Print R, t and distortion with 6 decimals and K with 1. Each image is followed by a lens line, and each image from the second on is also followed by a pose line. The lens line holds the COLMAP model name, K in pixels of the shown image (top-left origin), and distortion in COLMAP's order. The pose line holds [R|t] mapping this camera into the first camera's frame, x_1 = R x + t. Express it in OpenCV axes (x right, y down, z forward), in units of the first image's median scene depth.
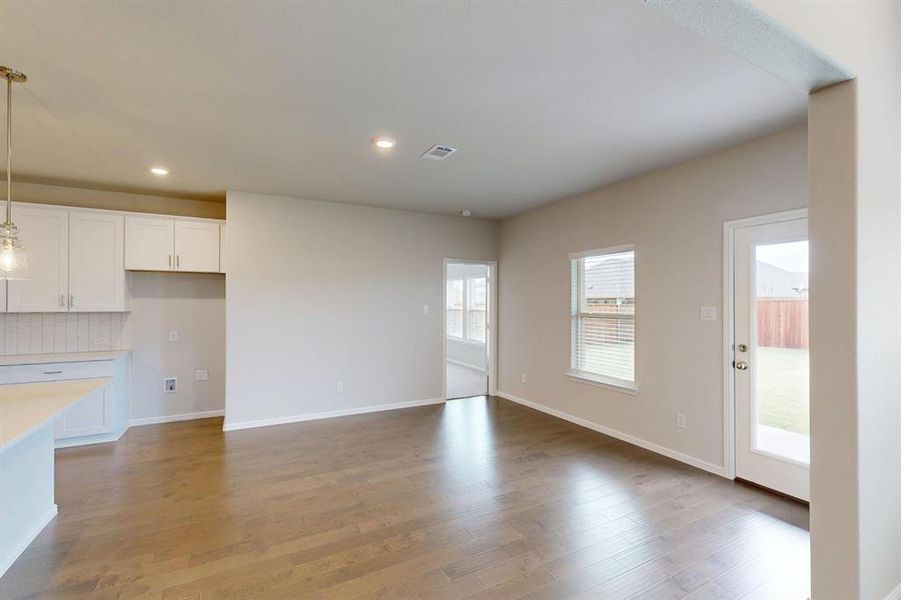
lens RADIAL K [[391.3, 0, 450.8], [0, 391.3, 302.2], [0, 0, 1]] dist [-0.000029, -0.000720]
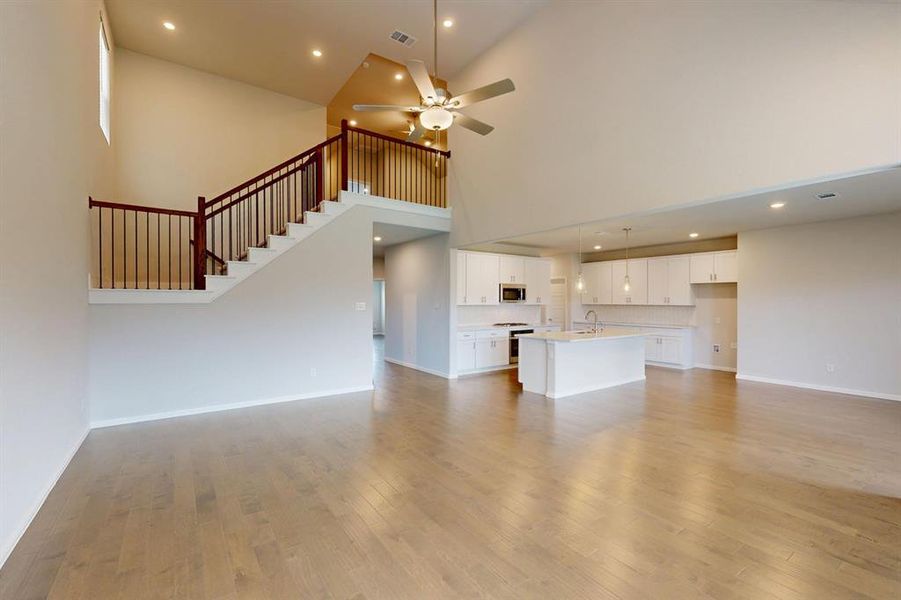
lens RADIAL K [[391.3, 0, 450.8], [0, 391.3, 299.2], [0, 0, 1]] dist [-0.000029, -0.000720]
pose [[0.125020, -0.005507, -0.992139, 0.852392], [0.002621, 0.999983, -0.005220, 0.000430], [0.992151, -0.001948, 0.125032, -0.378755]]
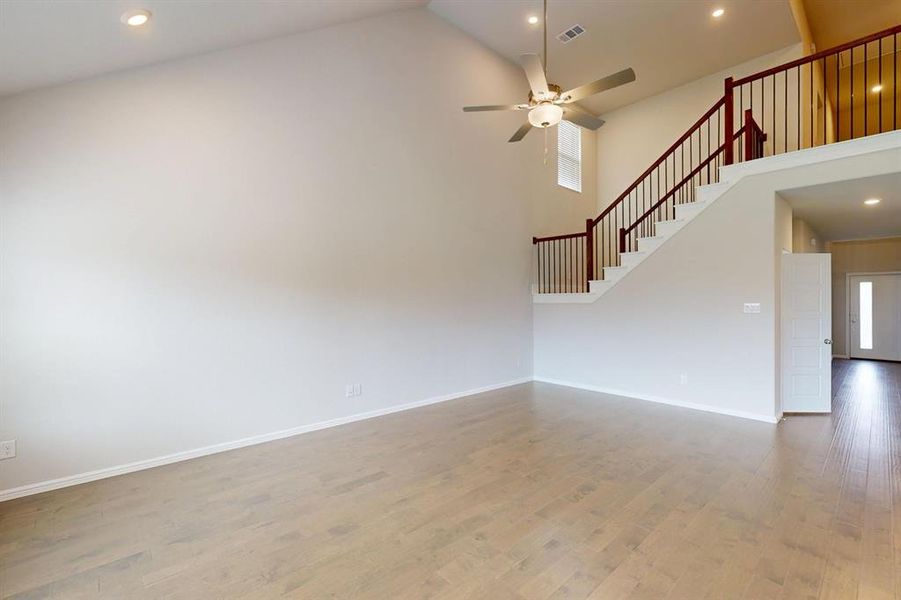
lens RADIAL K [[391.3, 0, 453.5], [0, 391.3, 302.4], [0, 0, 1]] dist [-0.000029, -0.000720]
pose [[-0.970341, -0.000414, -0.241740, 0.496779], [-0.000729, 0.999999, 0.001215, 0.000914], [0.241739, 0.001355, -0.970340, 0.267901]]
